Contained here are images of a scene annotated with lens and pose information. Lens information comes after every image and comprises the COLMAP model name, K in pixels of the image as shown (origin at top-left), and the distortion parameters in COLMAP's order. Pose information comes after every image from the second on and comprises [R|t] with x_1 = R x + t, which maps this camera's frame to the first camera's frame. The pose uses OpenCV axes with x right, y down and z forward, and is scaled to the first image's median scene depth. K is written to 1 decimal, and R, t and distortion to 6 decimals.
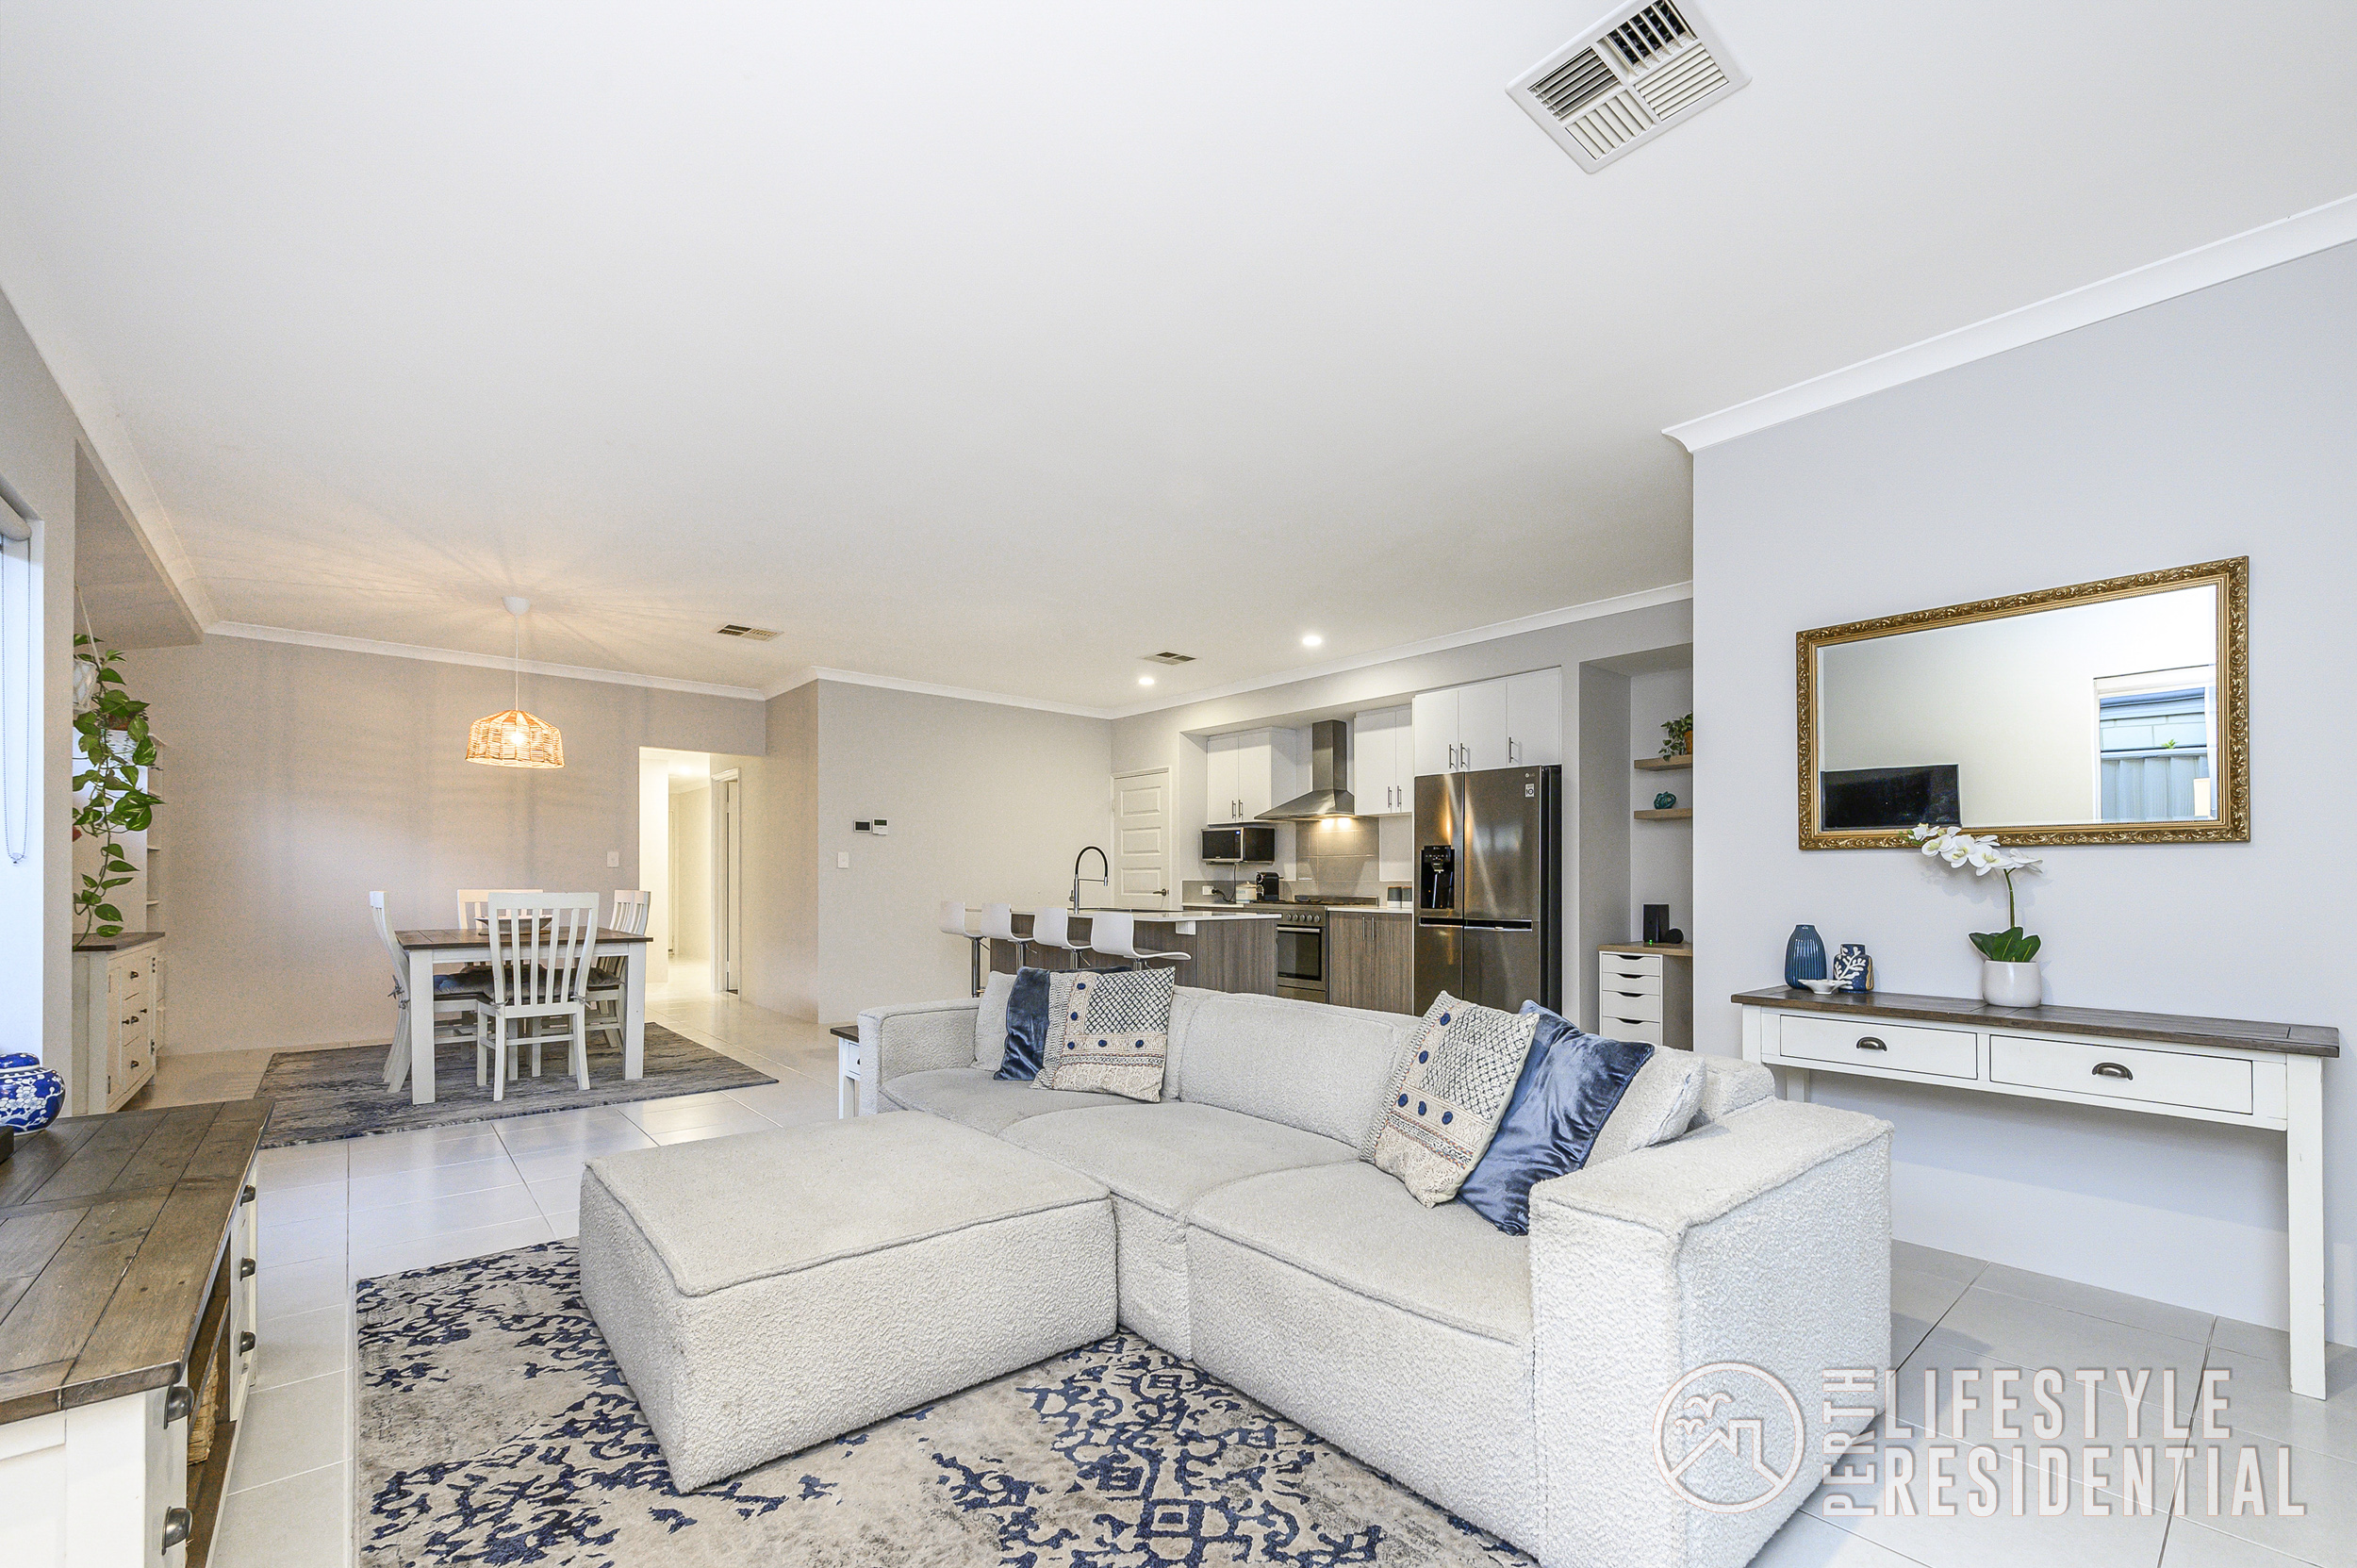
lens RADIAL K [[949.5, 0, 1244.3], [0, 949.5, 868.1], [0, 0, 1]] dist [0.001587, 0.000133]
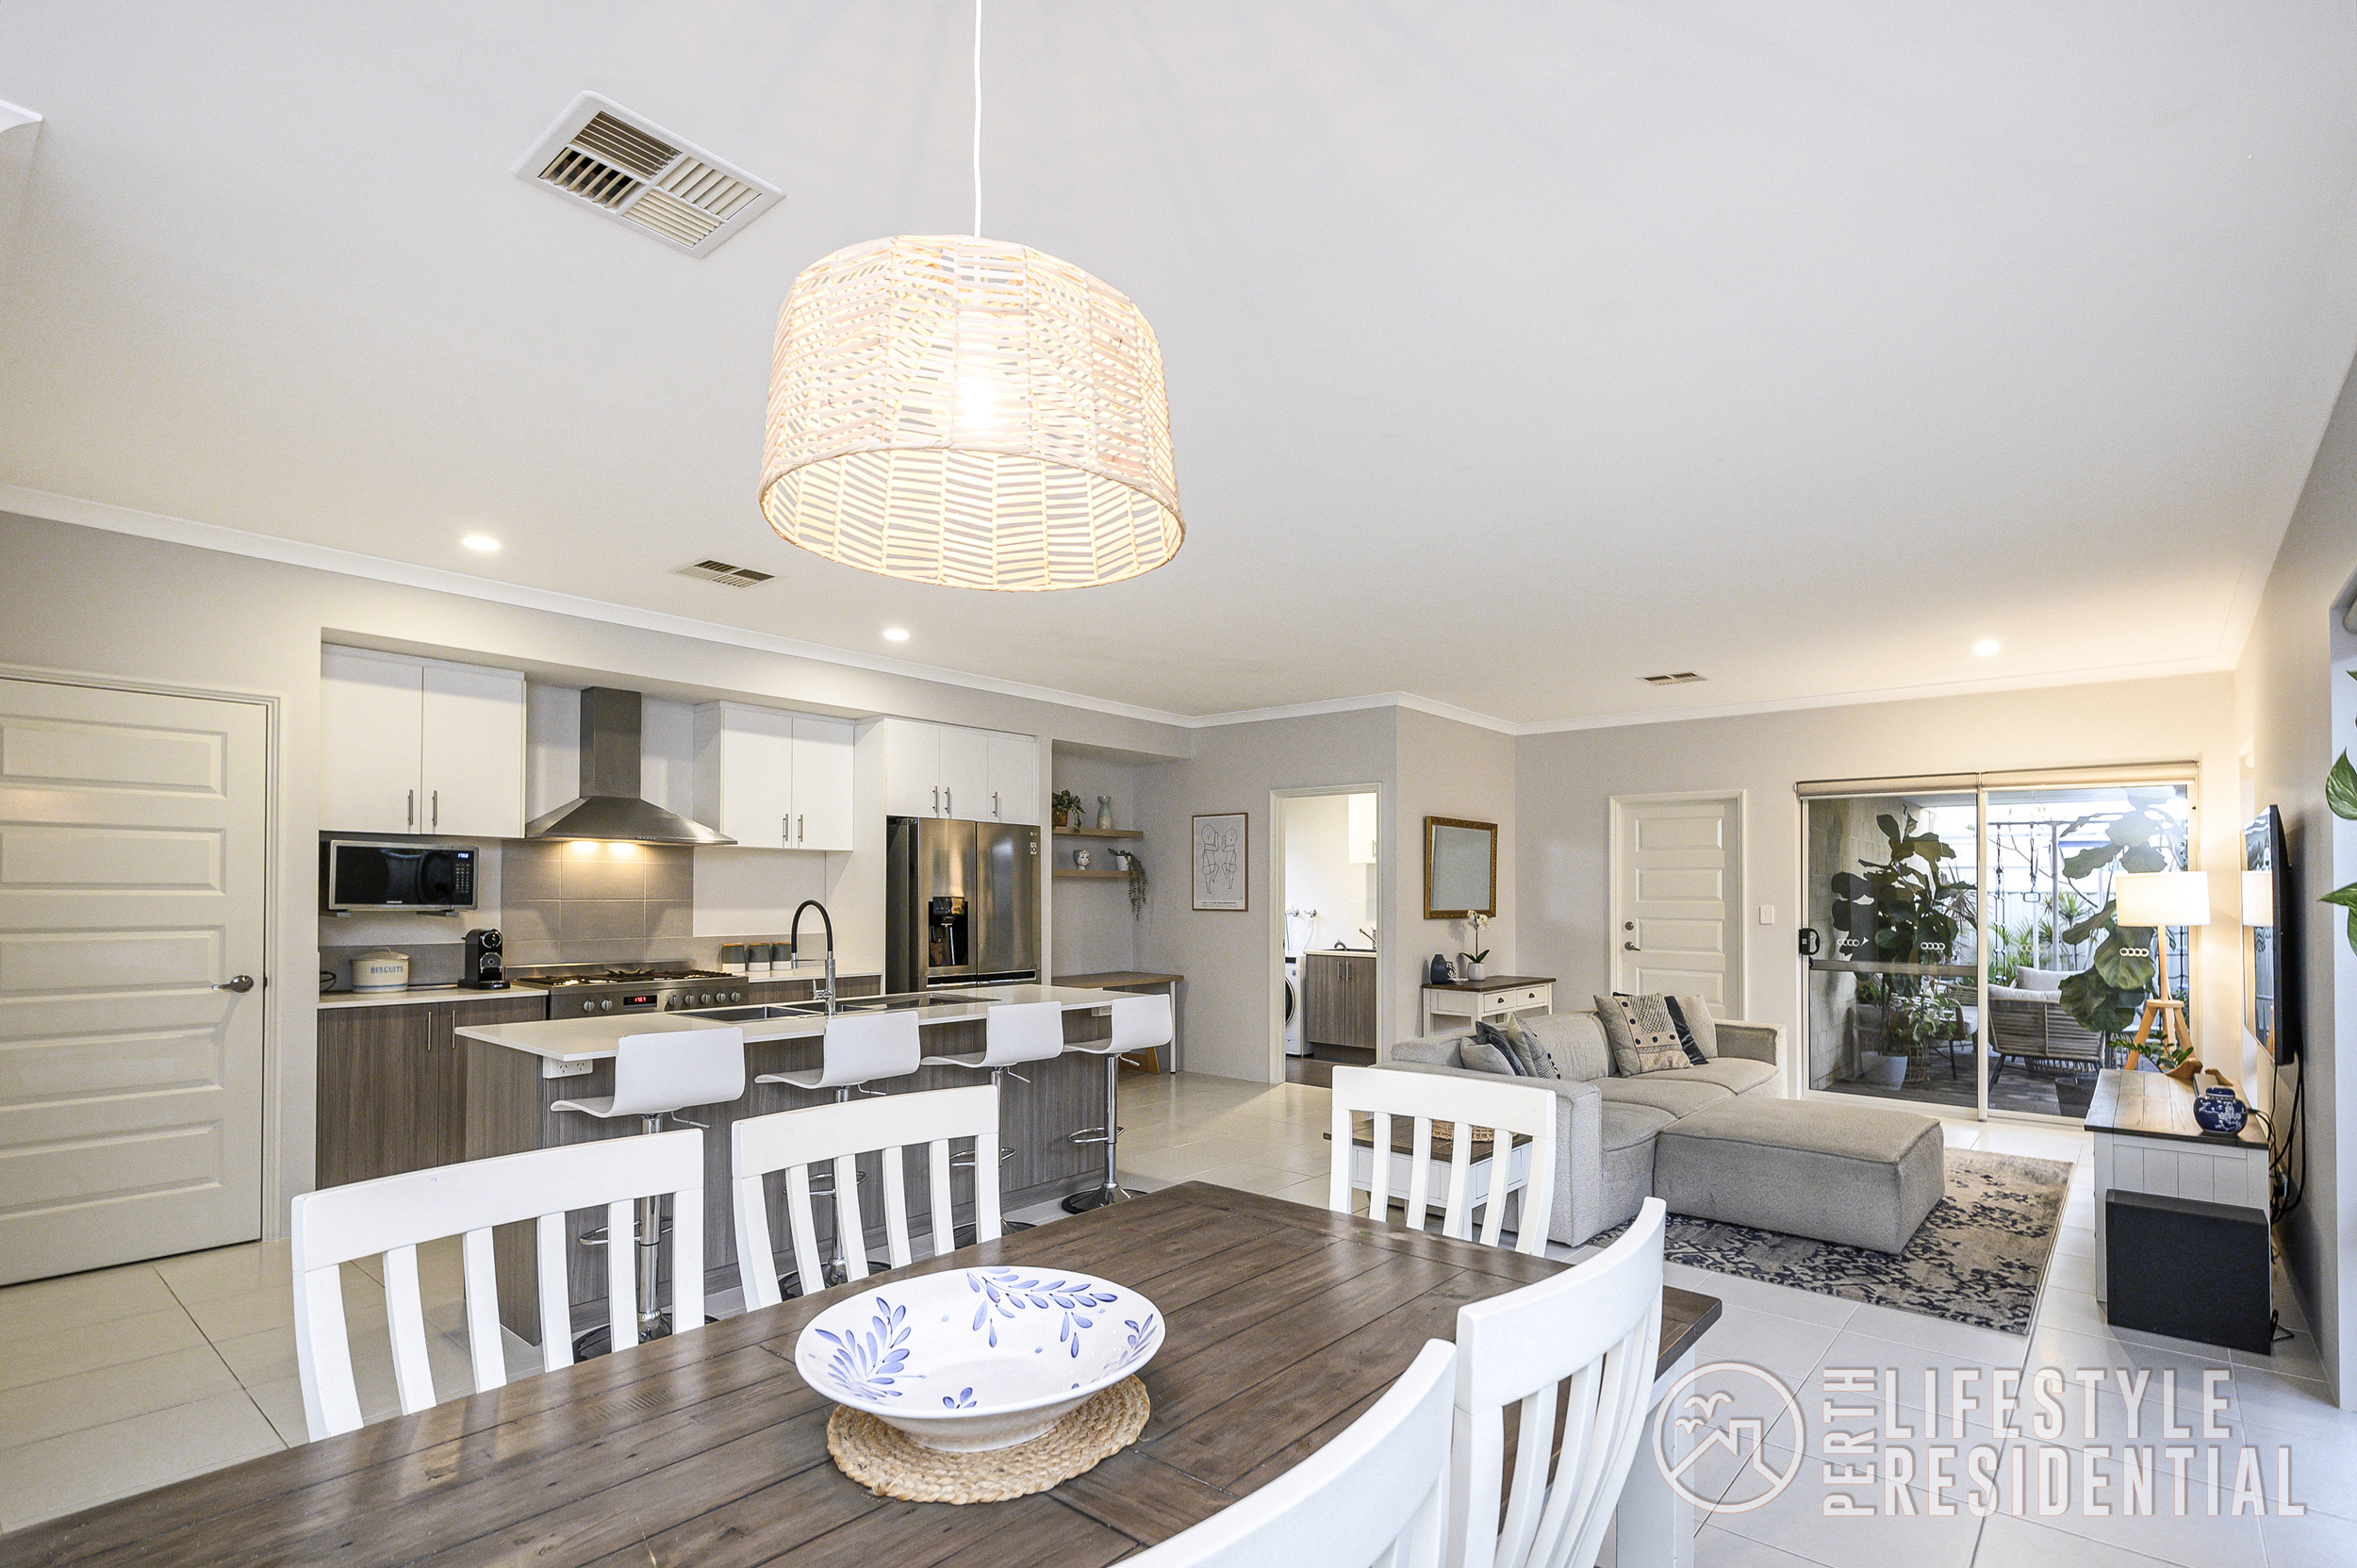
lens RADIAL K [[1137.4, 0, 1197.3], [0, 1137.4, 858.4], [0, 0, 1]] dist [0.054453, -0.029647]
pose [[-0.128822, 0.024890, 0.991355, -0.808574], [-0.021710, 0.999375, -0.027913, -0.031397], [-0.991430, -0.025119, -0.128201, 0.798083]]
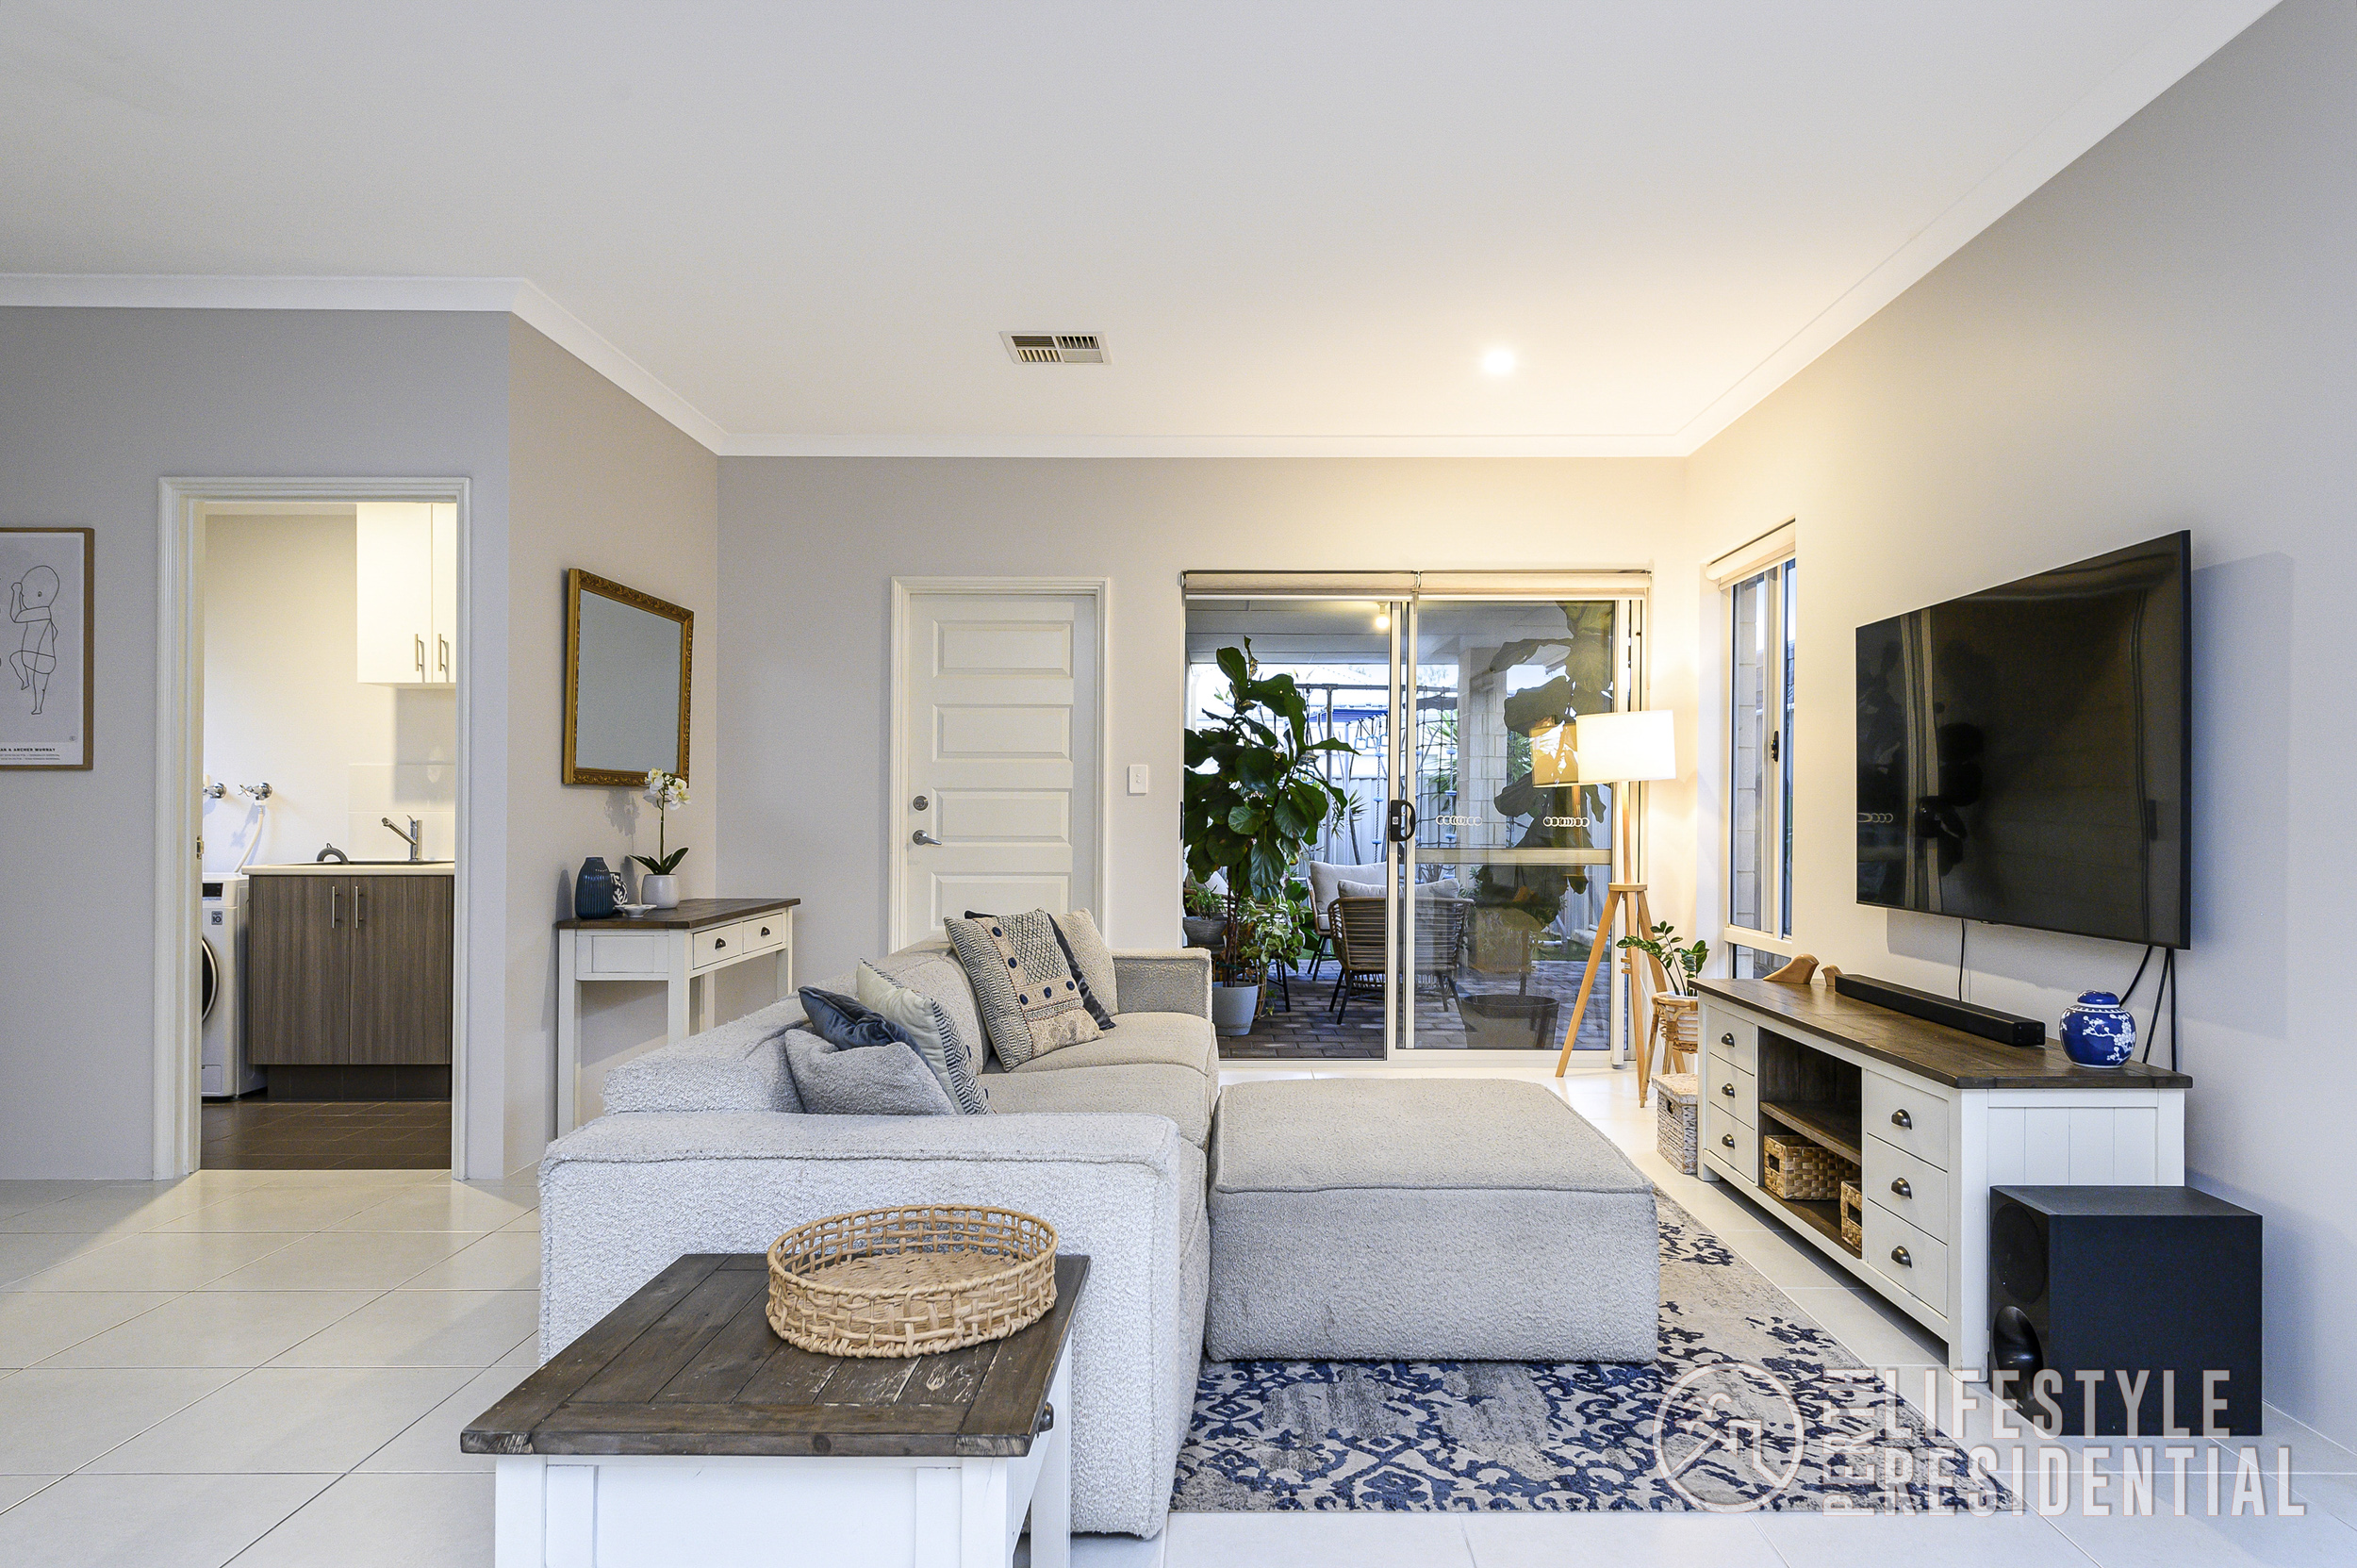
lens RADIAL K [[1481.5, 0, 1233.1], [0, 1481.5, 778.0], [0, 0, 1]] dist [0.018890, 0.001402]
pose [[-0.739792, 0.008595, 0.672781, -0.433951], [-0.015291, 0.999445, -0.029582, 0.004463], [-0.672662, -0.032172, -0.739250, 0.738243]]
